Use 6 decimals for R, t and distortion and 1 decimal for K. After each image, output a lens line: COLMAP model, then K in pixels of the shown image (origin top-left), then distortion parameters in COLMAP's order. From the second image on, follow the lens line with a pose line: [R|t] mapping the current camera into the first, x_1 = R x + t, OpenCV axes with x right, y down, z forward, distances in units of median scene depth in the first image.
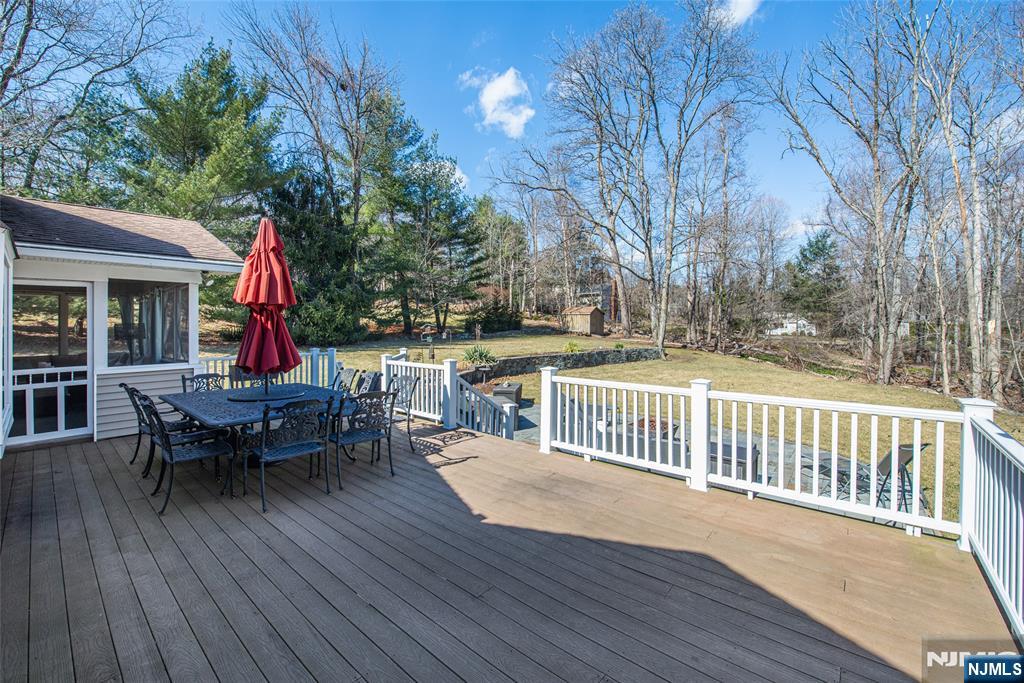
lens RADIAL K [[419.8, 0, 502.4], [0, 419.8, 329.7], [0, 0, 1]] dist [-0.000312, -0.000068]
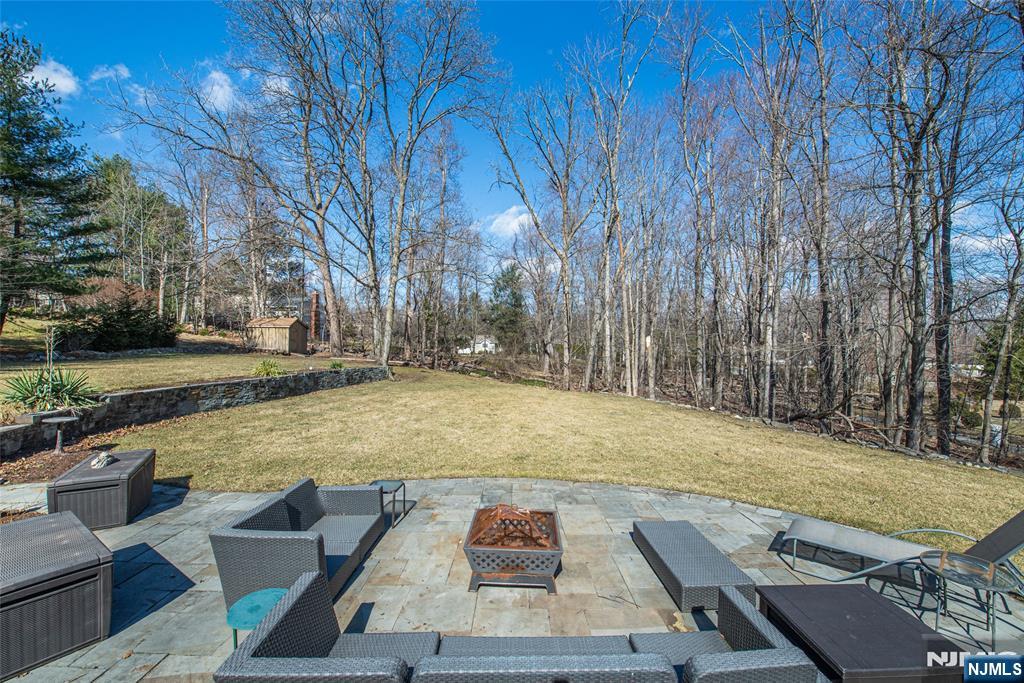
lens RADIAL K [[393.5, 0, 512.0], [0, 393.5, 341.5], [0, 0, 1]] dist [0.000335, -0.006586]
pose [[0.736677, 0.015019, 0.676078, 0.017973], [0.002447, 0.999688, -0.024875, 0.010098], [-0.676240, 0.019979, 0.736410, 0.180653]]
